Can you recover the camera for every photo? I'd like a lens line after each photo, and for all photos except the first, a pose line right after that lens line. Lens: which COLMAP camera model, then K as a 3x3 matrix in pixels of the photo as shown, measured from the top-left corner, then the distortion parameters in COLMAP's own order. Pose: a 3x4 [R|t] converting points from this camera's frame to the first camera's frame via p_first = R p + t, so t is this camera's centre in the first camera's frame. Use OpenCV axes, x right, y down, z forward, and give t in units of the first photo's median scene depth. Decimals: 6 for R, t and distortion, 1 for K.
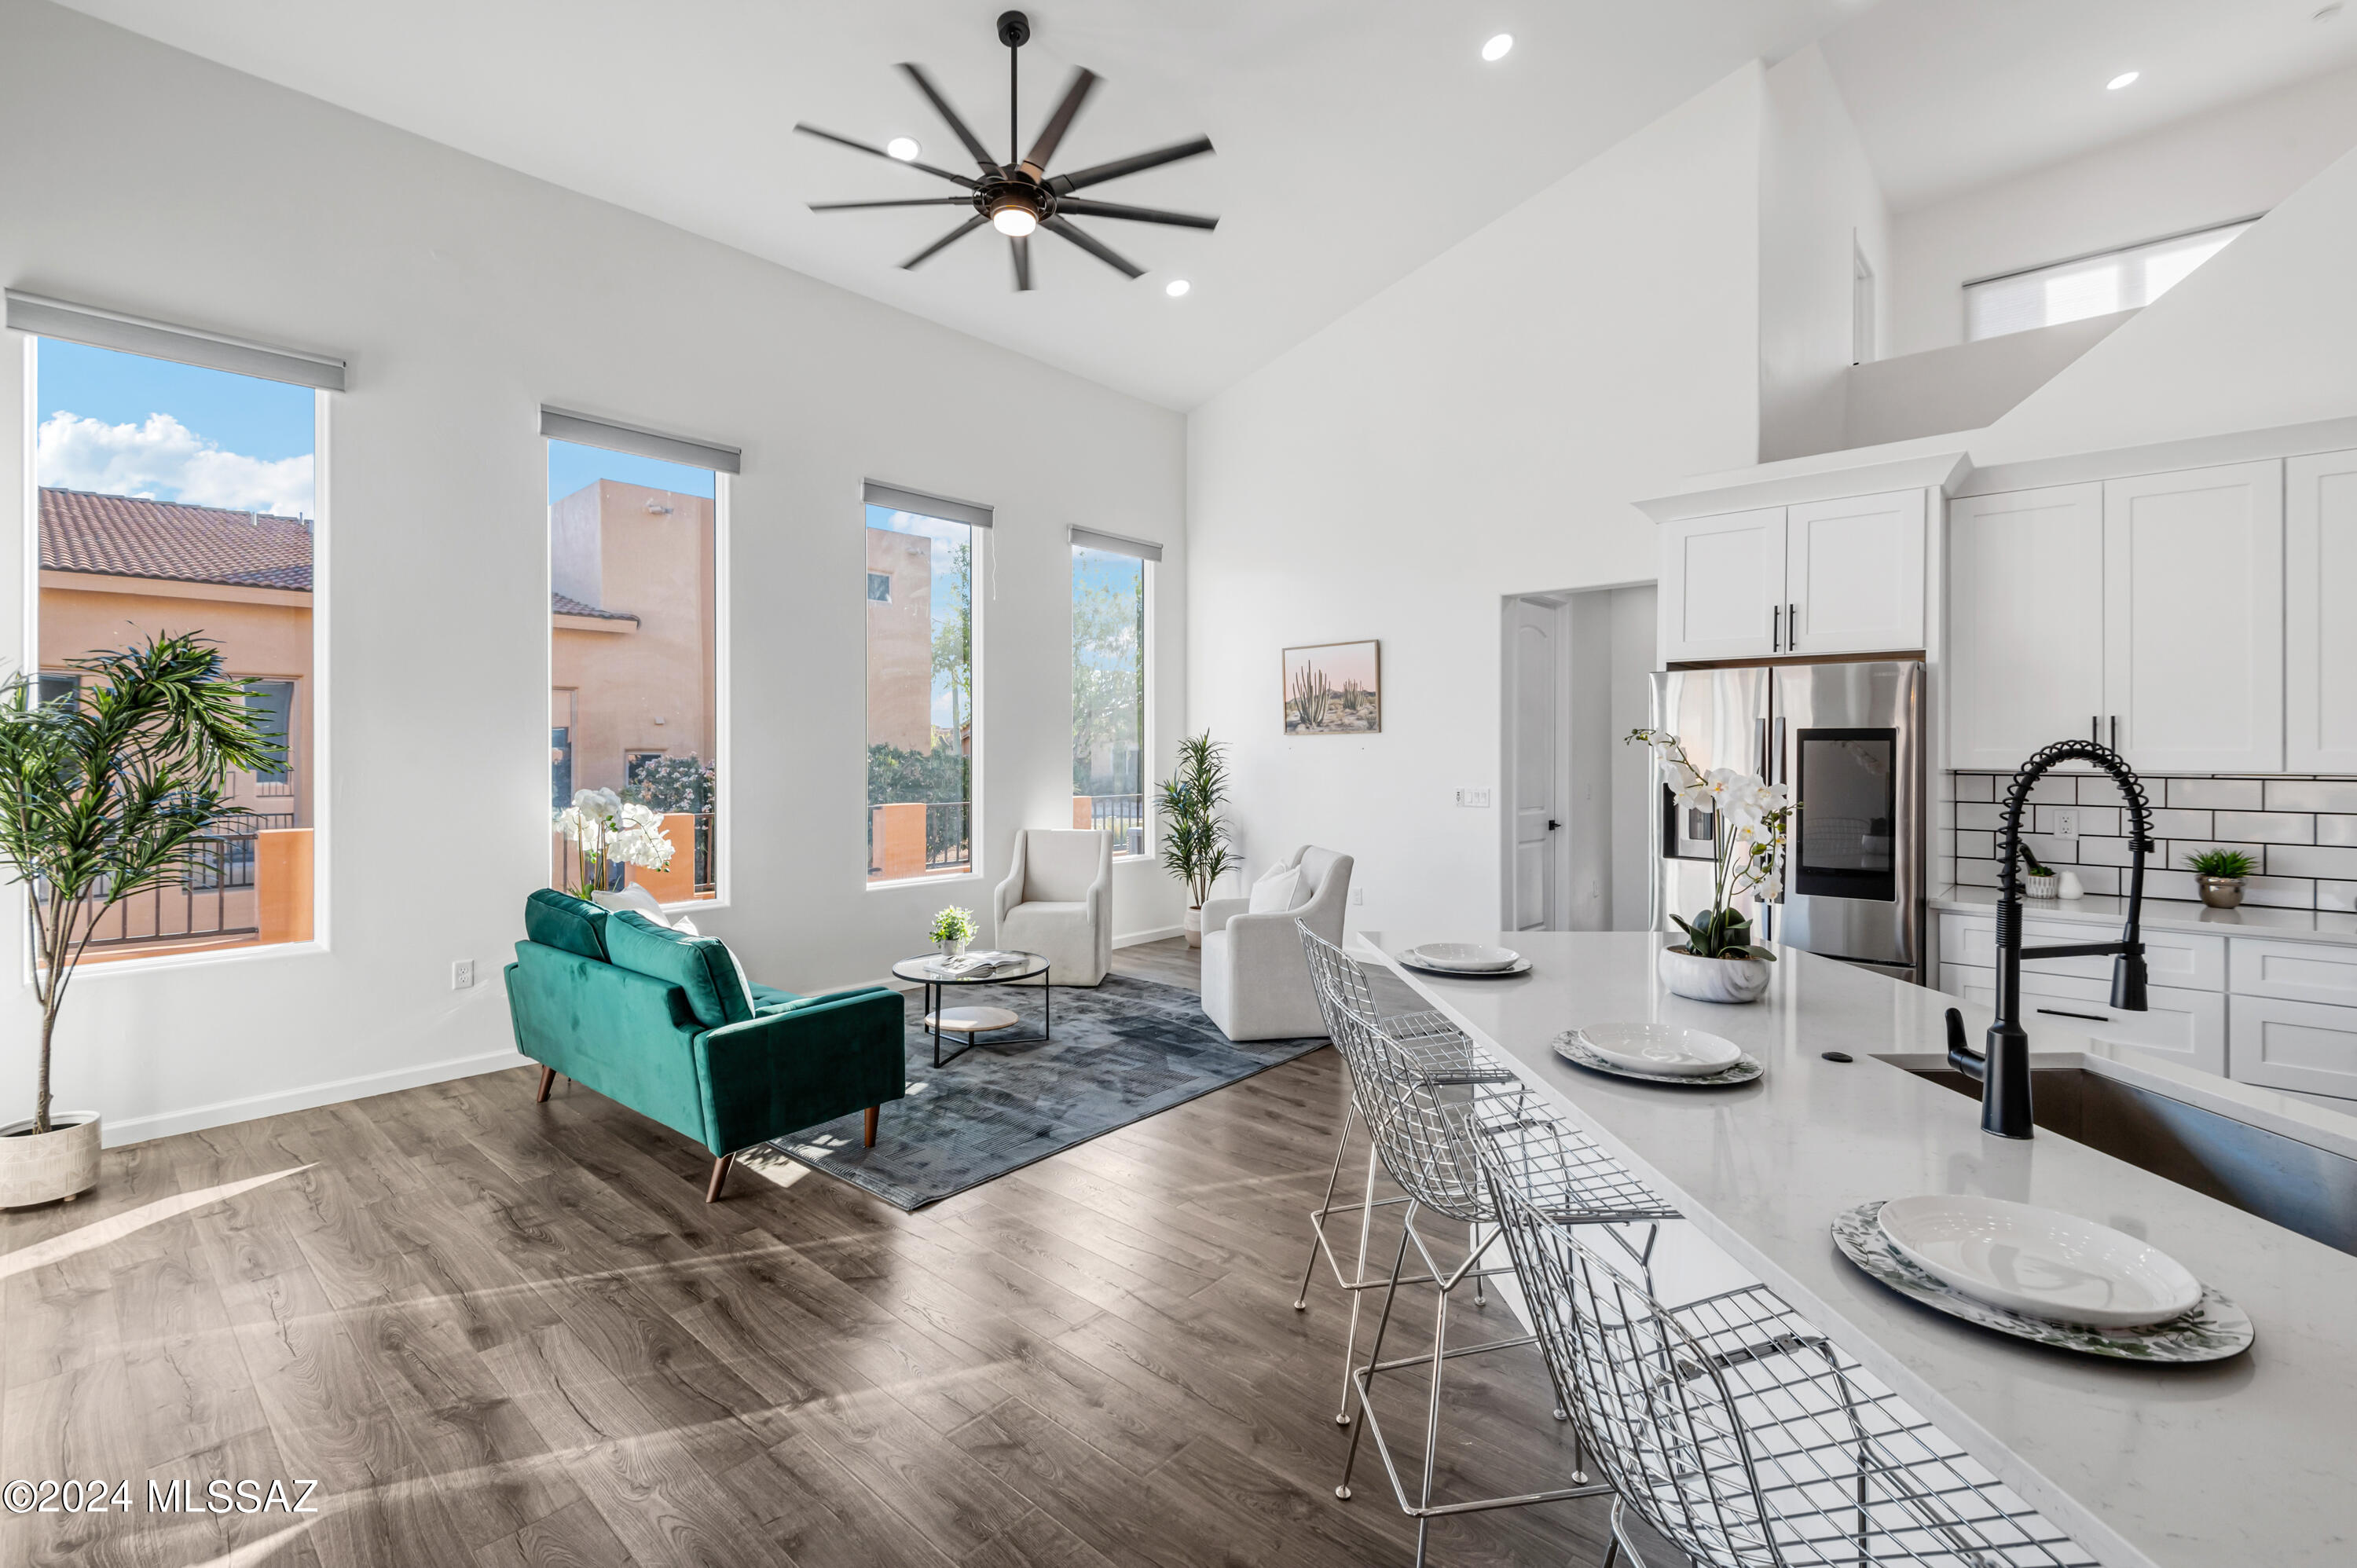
lens RADIAL K [[1056.3, 0, 1175.8], [0, 1056.3, 760.2], [0, 0, 1]] dist [0.001055, -0.000038]
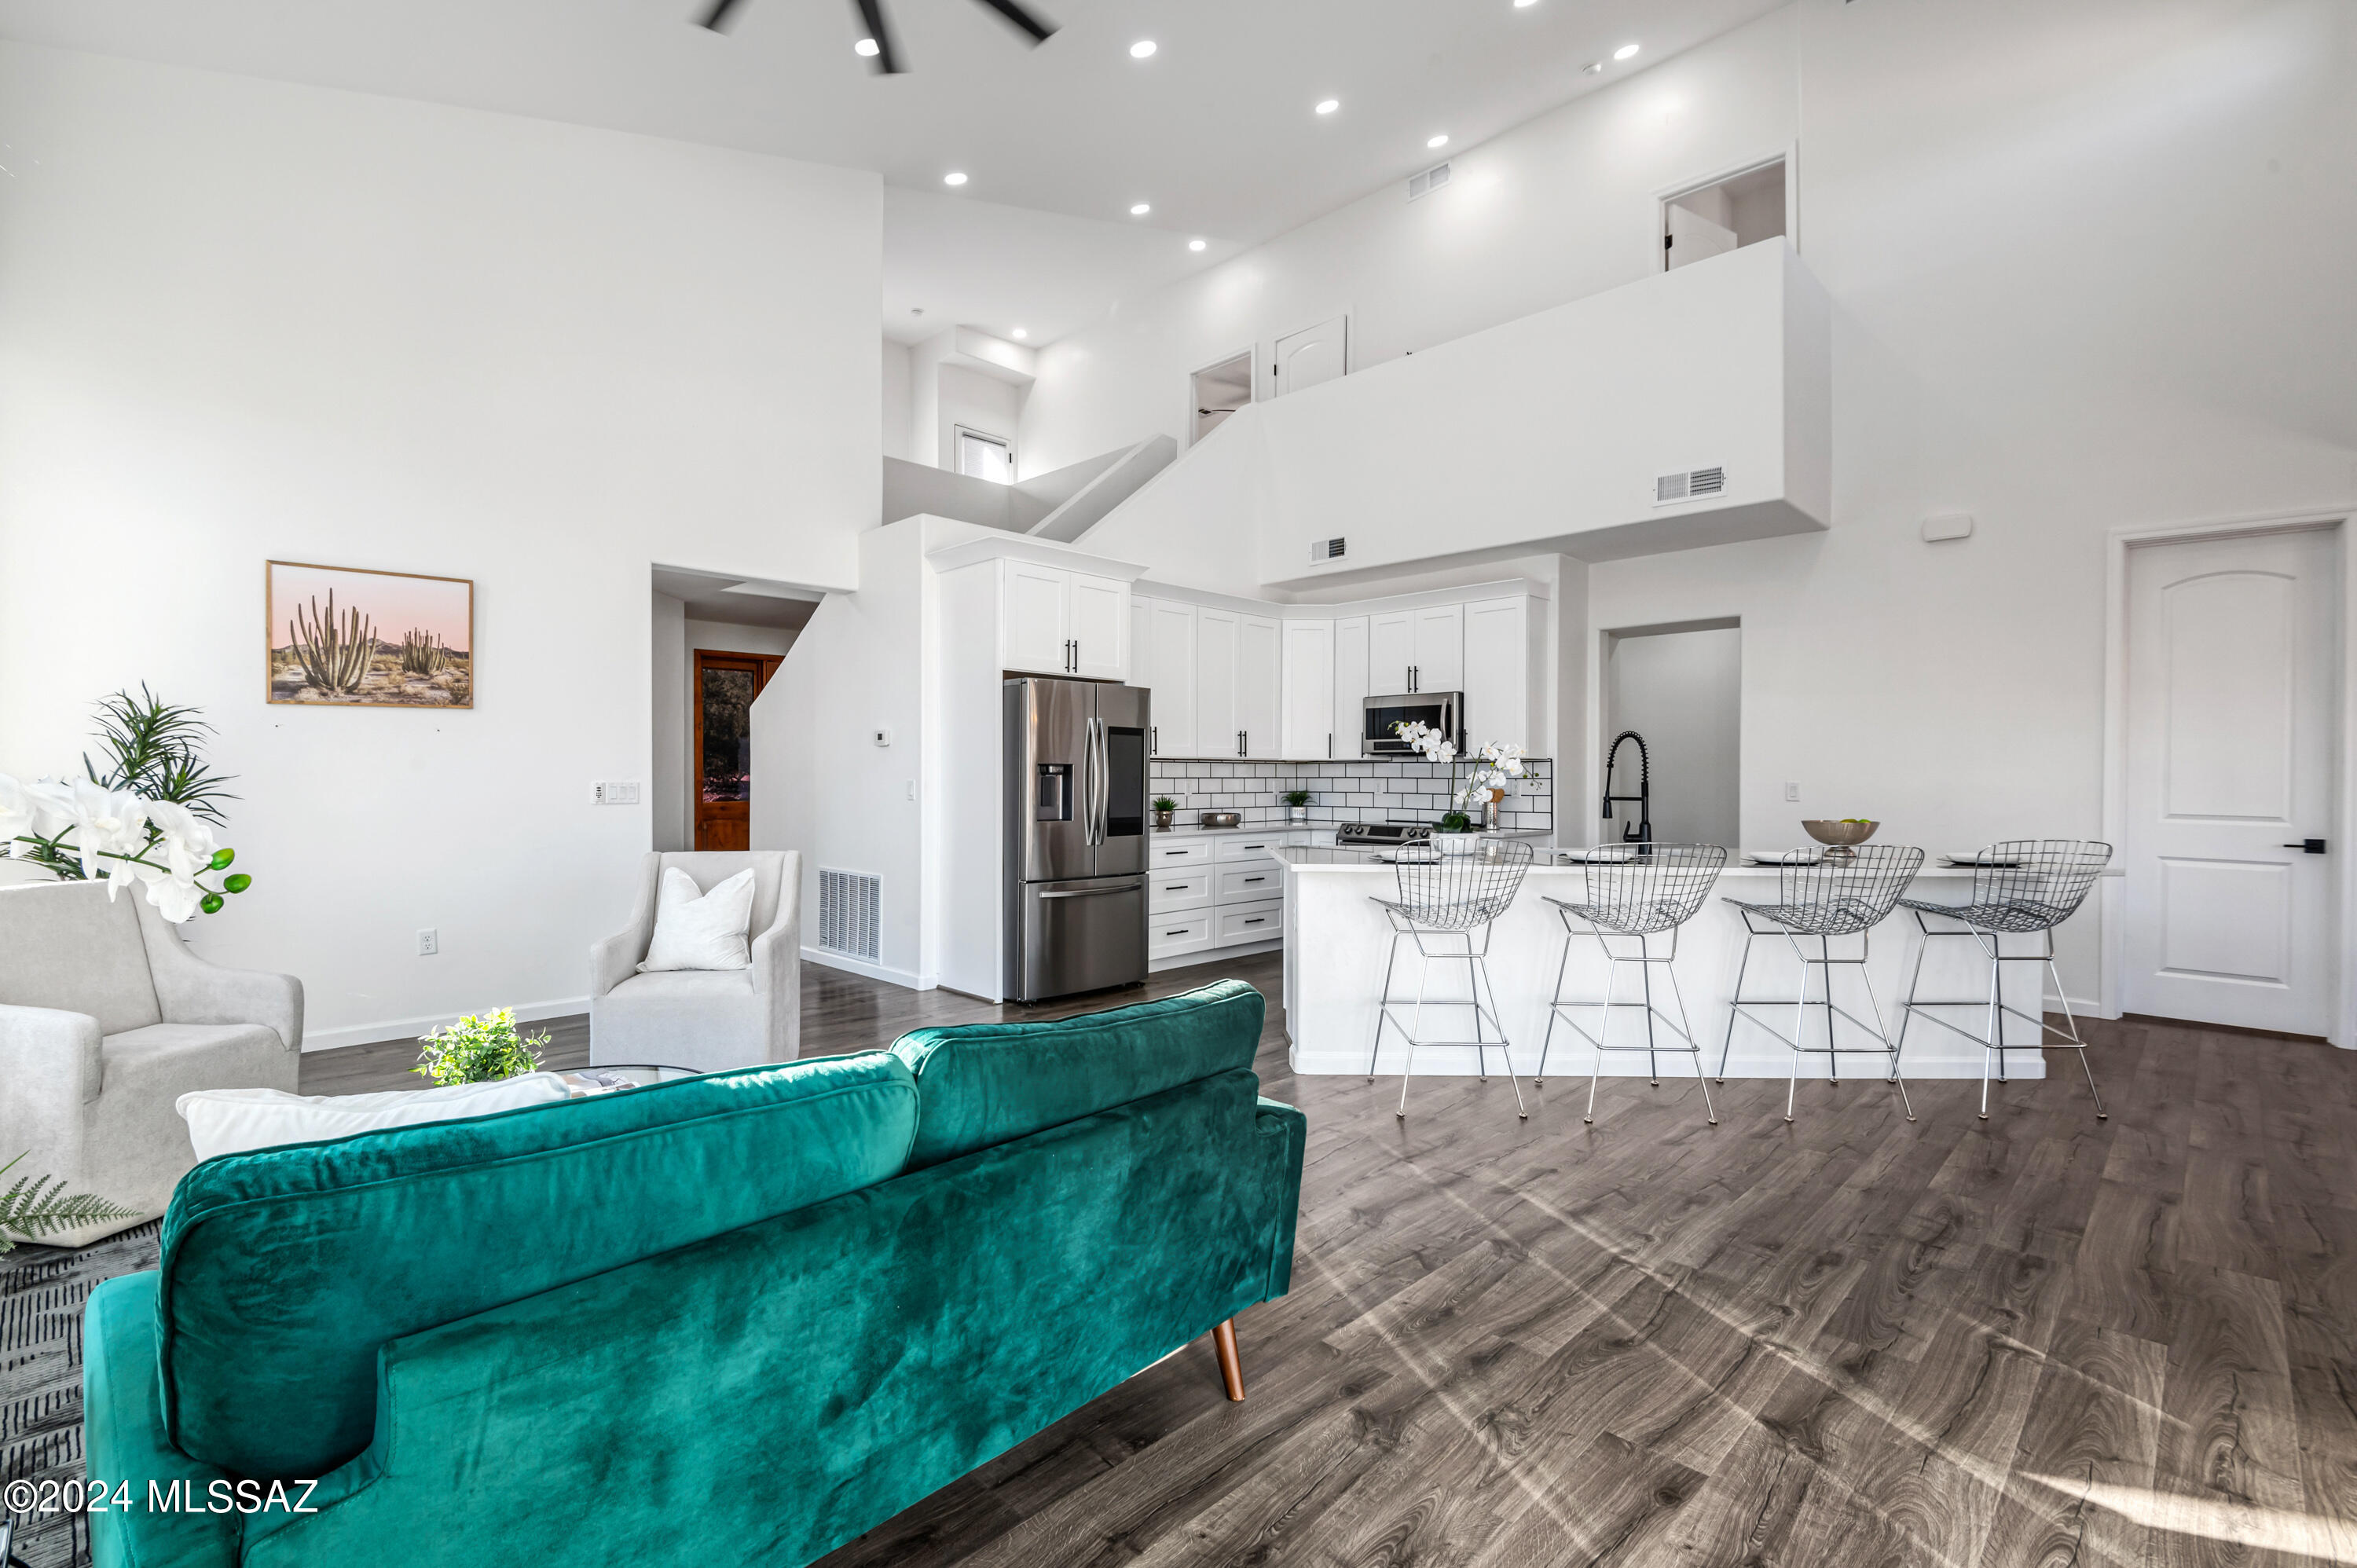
lens RADIAL K [[1052.4, 0, 1178.5], [0, 1052.4, 784.0], [0, 0, 1]] dist [-0.000028, -0.000126]
pose [[0.046593, -0.010316, 0.998861, -0.946269], [0.005829, 0.999932, 0.010055, 0.038894], [-0.998897, 0.005353, 0.046650, 0.891905]]
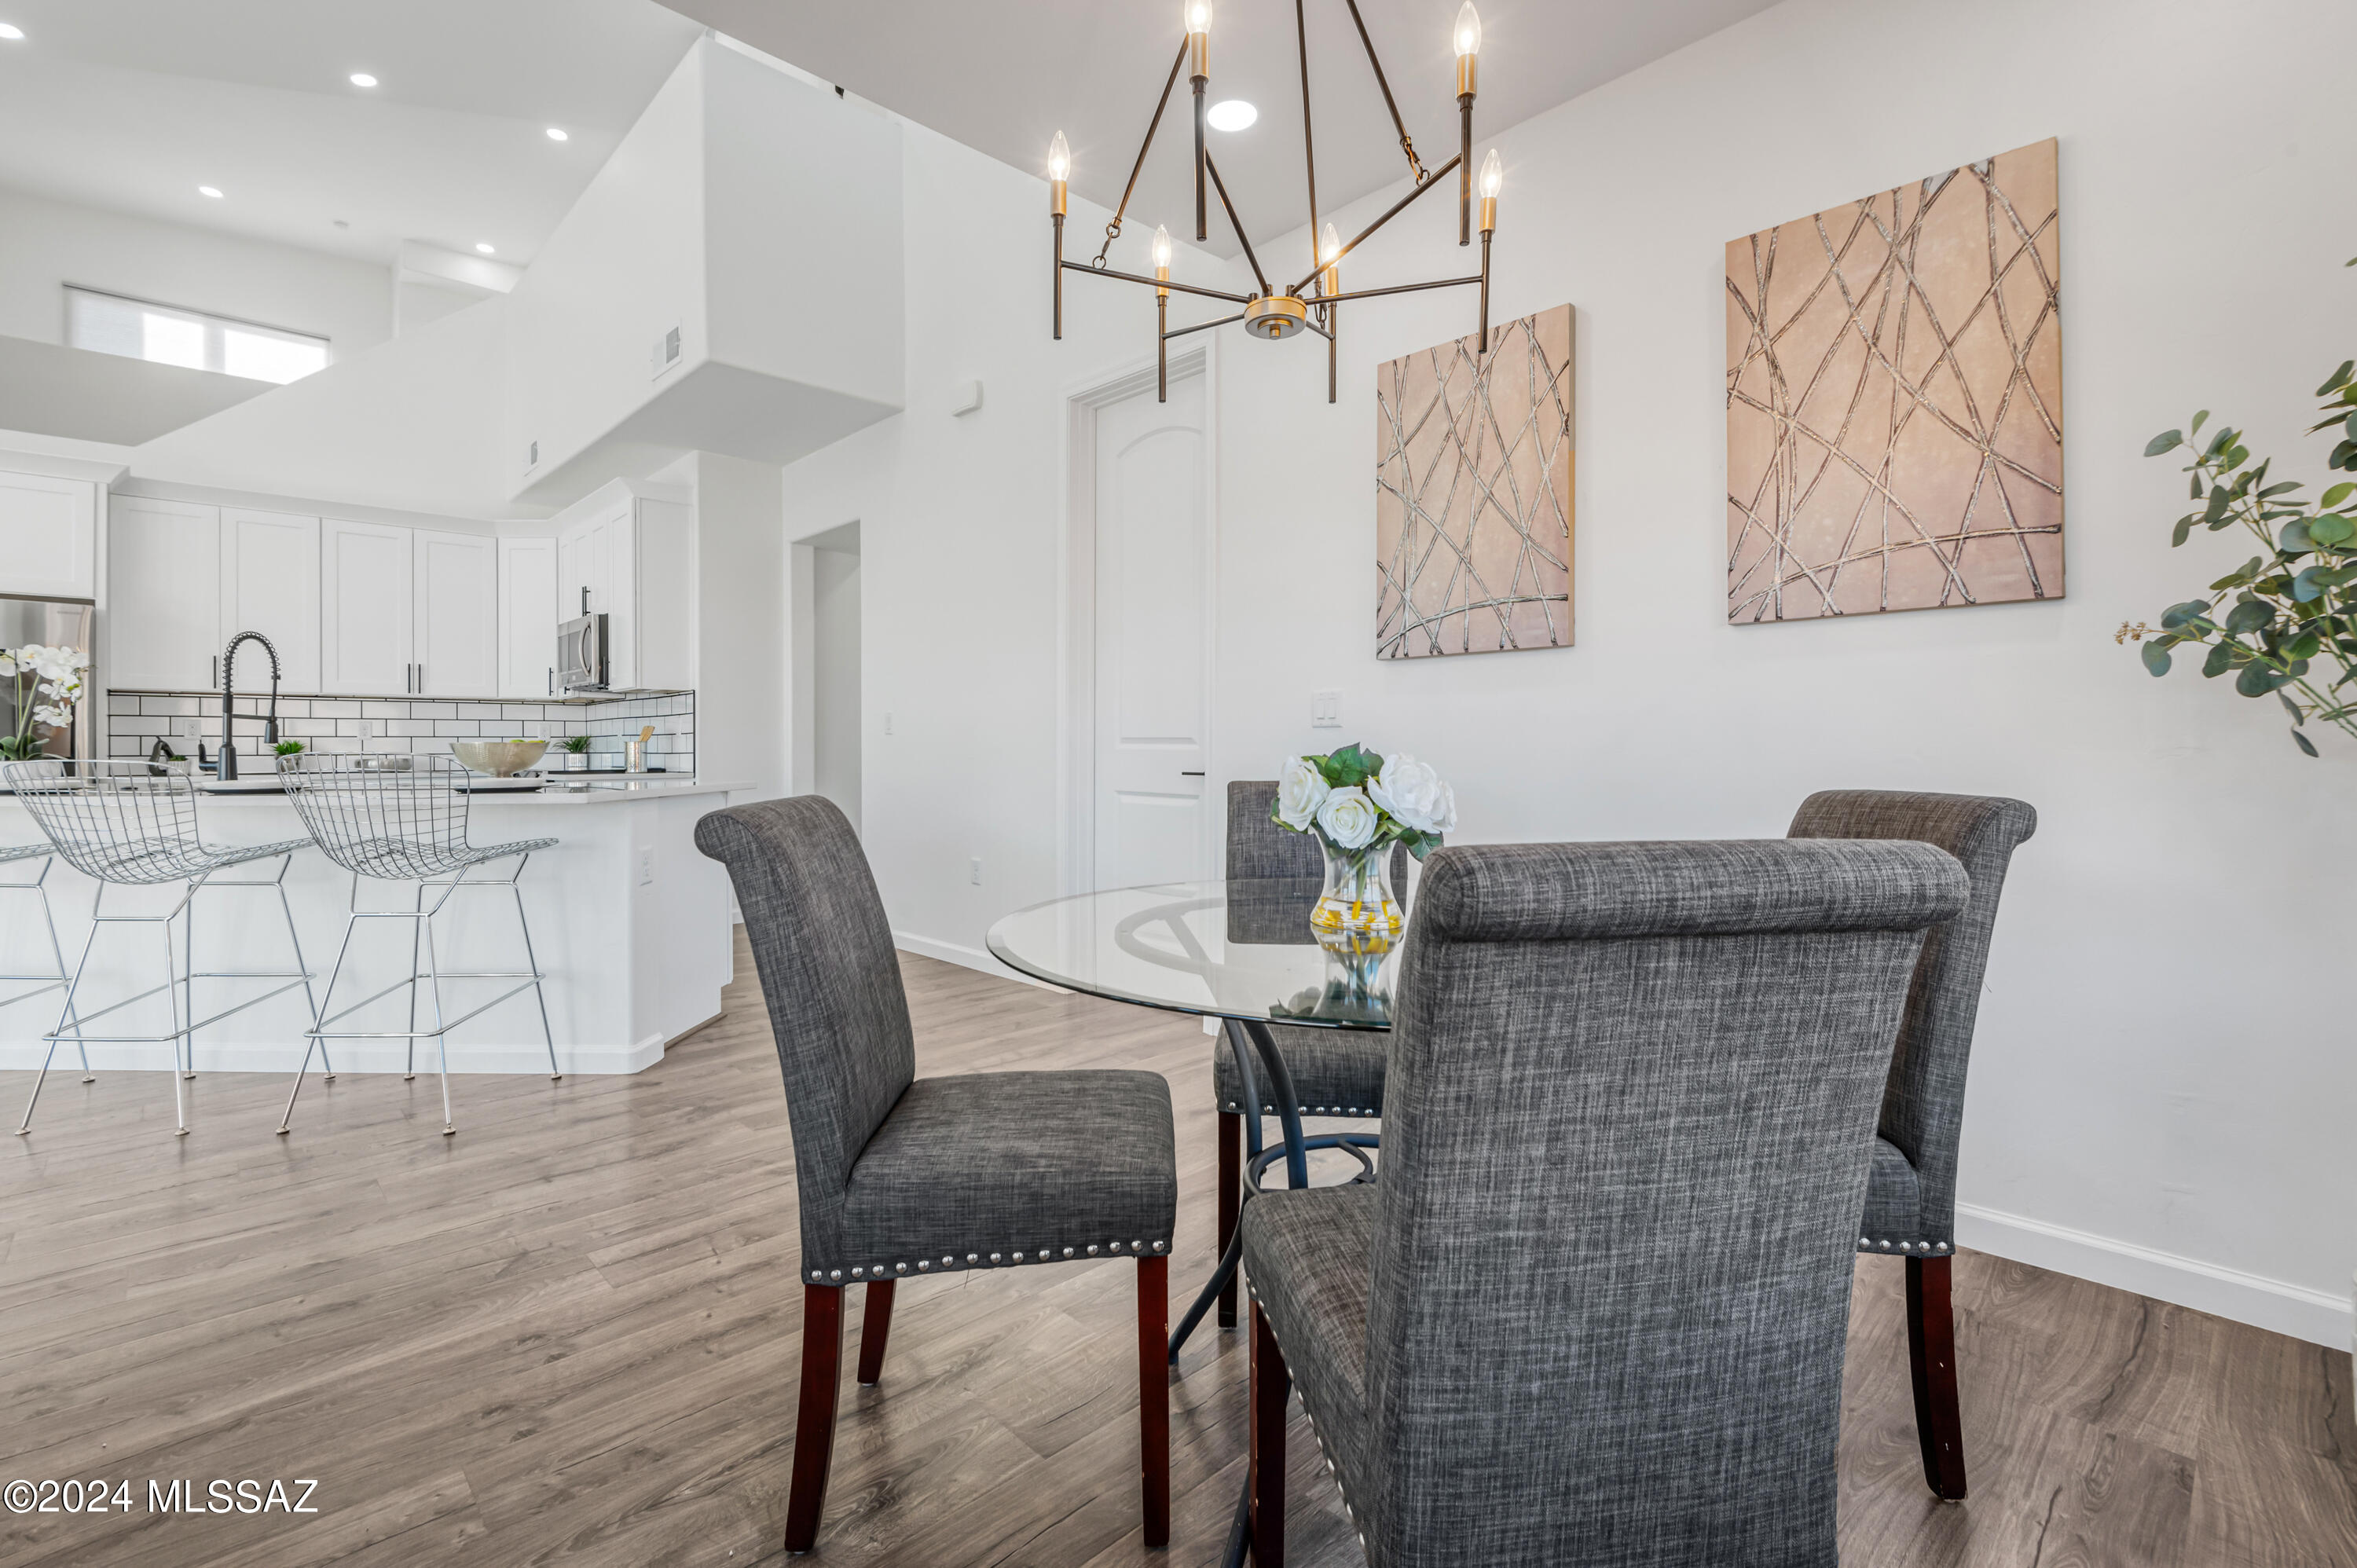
lens RADIAL K [[1072.3, 0, 1177.5], [0, 1072.3, 735.5], [0, 0, 1]] dist [-0.001733, -0.000523]
pose [[0.078328, 0.008362, 0.996893, -0.606908], [0.012369, 0.999880, -0.009359, 0.110995], [-0.996851, 0.013064, 0.078215, -0.551464]]
